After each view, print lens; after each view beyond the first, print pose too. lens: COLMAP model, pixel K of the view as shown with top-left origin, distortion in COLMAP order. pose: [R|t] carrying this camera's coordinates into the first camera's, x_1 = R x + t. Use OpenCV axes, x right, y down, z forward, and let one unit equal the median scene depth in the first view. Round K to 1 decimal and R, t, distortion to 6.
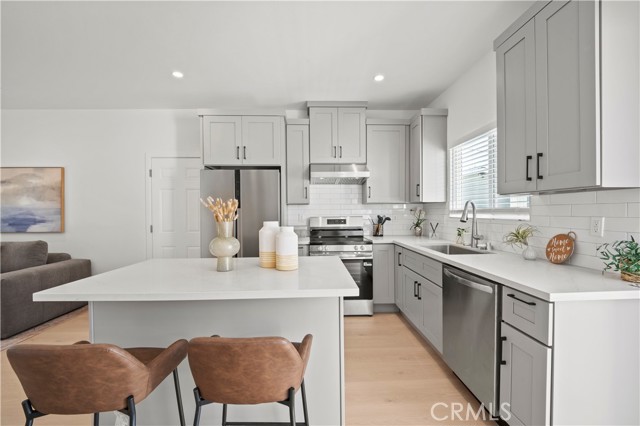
lens RADIAL K [[264.3, 0, 320.0], [0, 264.3, 213.0], [0, 0, 1]] dist [-0.008170, -0.000143]
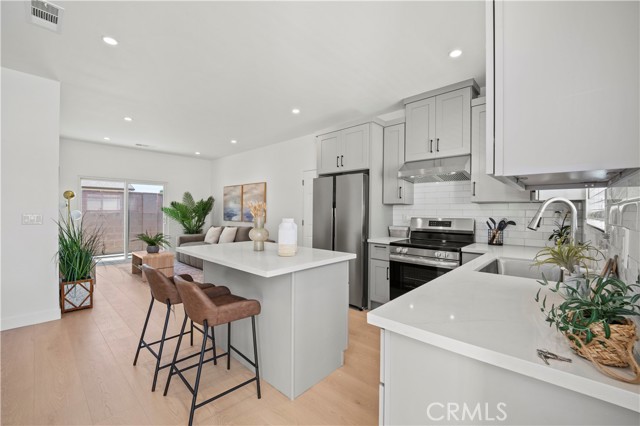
lens RADIAL K [[264.4, 0, 324.1], [0, 264.4, 210.9], [0, 0, 1]] dist [-0.009405, -0.000527]
pose [[0.713216, 0.011471, -0.700851, 0.424628], [-0.015584, 0.999878, 0.000506, -0.004702], [0.700771, 0.010562, 0.713308, 0.096898]]
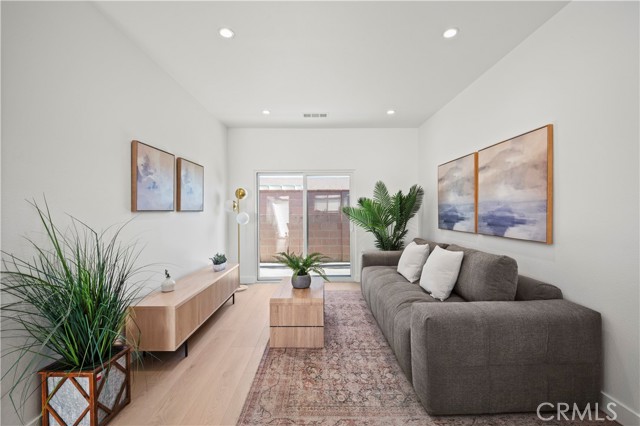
lens RADIAL K [[264.4, 0, 324.1], [0, 264.4, 210.9], [0, 0, 1]] dist [-0.009405, -0.000527]
pose [[-0.034598, 0.005533, -0.999386, -0.426300], [0.002523, 0.999982, 0.005449, 0.001077], [0.999398, -0.002333, -0.034612, 0.557885]]
